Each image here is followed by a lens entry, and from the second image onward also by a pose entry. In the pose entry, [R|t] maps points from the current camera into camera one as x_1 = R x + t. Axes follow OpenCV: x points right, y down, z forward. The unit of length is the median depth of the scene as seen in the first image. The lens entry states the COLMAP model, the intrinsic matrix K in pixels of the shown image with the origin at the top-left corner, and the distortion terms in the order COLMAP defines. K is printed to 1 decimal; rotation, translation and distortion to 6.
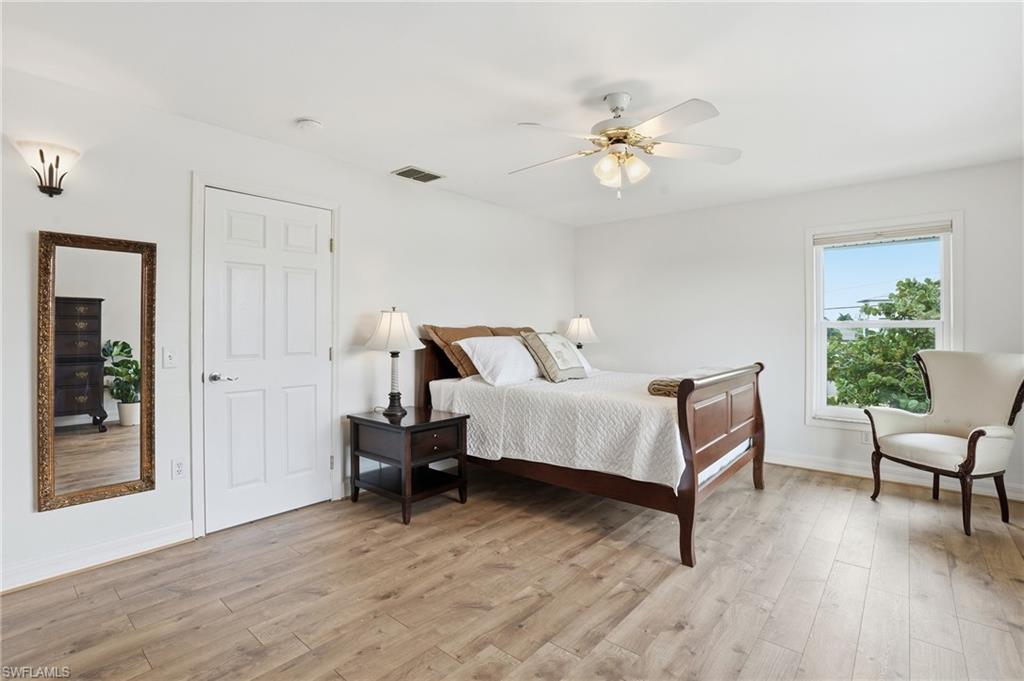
lens RADIAL K [[473.4, 0, 511.4], [0, 473.4, 332.2], [0, 0, 1]] dist [-0.068544, 0.000035]
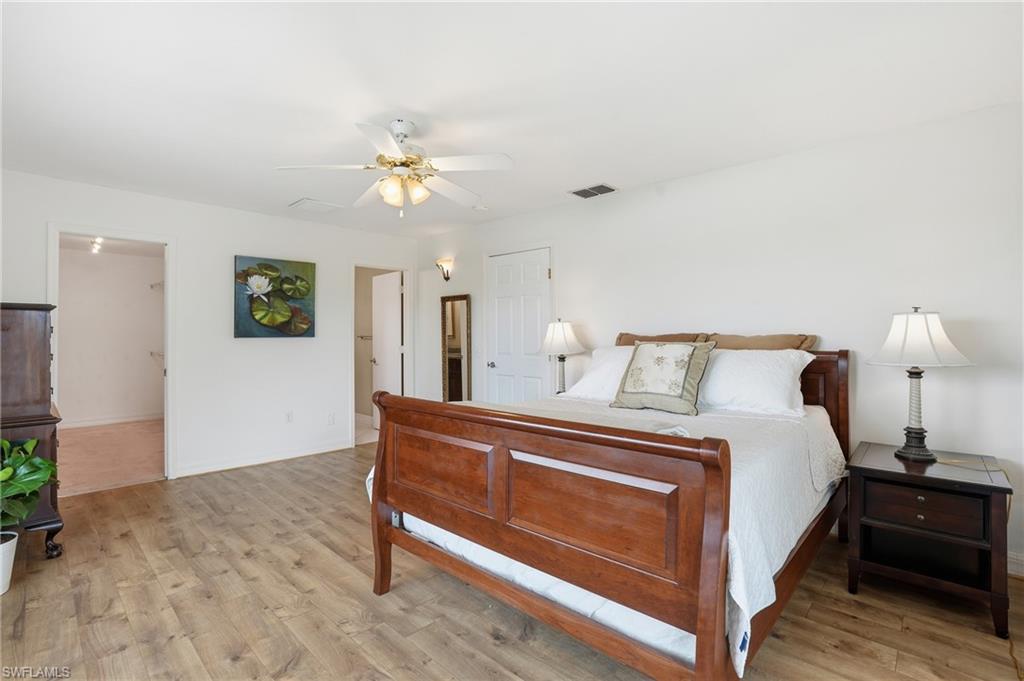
lens RADIAL K [[473.4, 0, 511.4], [0, 473.4, 332.2], [0, 0, 1]] dist [-0.068544, 0.000035]
pose [[-0.039080, -0.012177, -0.999162, 1.311424], [-0.007273, 0.999903, -0.011902, -0.006740], [0.999210, 0.006802, -0.039165, 1.301533]]
